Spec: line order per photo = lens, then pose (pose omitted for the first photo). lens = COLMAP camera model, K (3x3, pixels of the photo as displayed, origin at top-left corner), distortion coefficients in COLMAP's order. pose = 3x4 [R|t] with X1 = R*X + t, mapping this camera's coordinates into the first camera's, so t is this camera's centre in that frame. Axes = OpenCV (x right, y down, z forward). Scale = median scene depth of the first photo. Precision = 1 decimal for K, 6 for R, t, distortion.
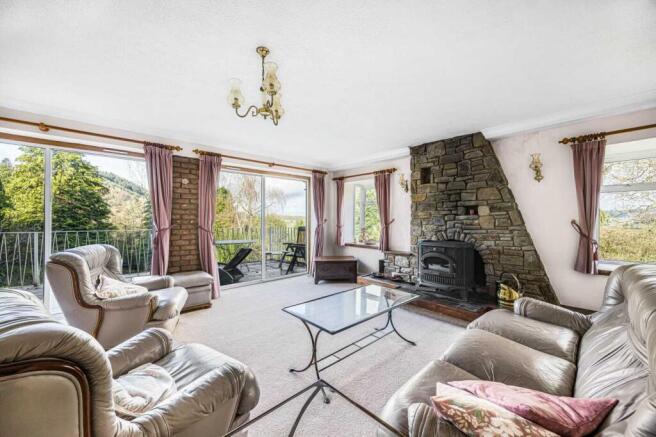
lens RADIAL K [[254.5, 0, 328.0], [0, 254.5, 216.5], [0, 0, 1]] dist [0.002291, -0.000233]
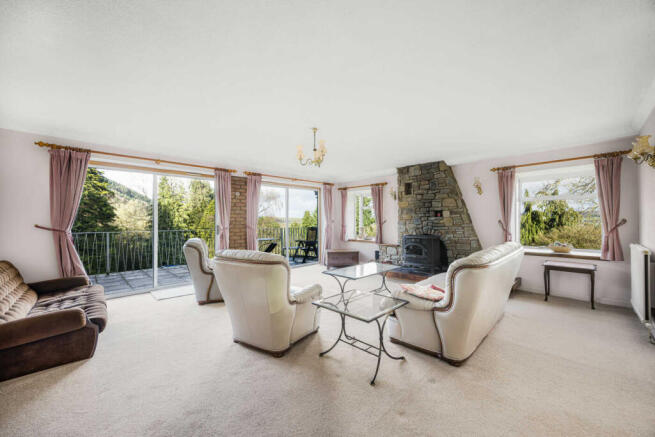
lens RADIAL K [[254.1, 0, 328.9], [0, 254.1, 218.1], [0, 0, 1]] dist [0.002291, -0.000233]
pose [[0.999484, -0.005867, 0.031587, -0.096272], [0.005862, 0.999983, 0.000249, -0.002688], [-0.031588, -0.000064, 0.999501, -0.378395]]
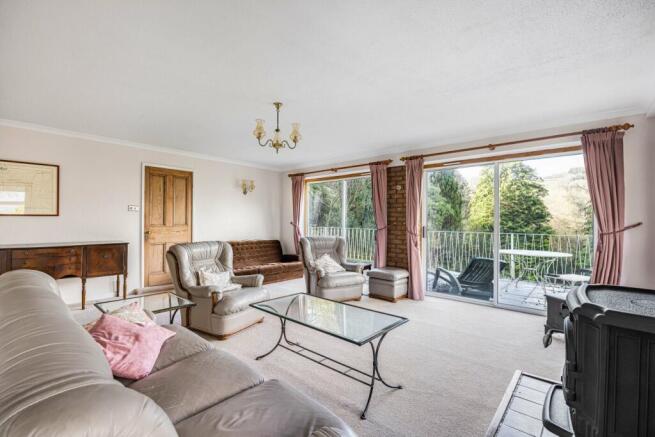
lens RADIAL K [[292.1, 0, 326.4], [0, 292.1, 218.0], [0, 0, 1]] dist [-0.003683, -0.000479]
pose [[0.103183, -0.010439, -0.994608, 0.633810], [0.004663, 0.999939, -0.010011, 0.007709], [0.994652, -0.003605, 0.103225, 0.497890]]
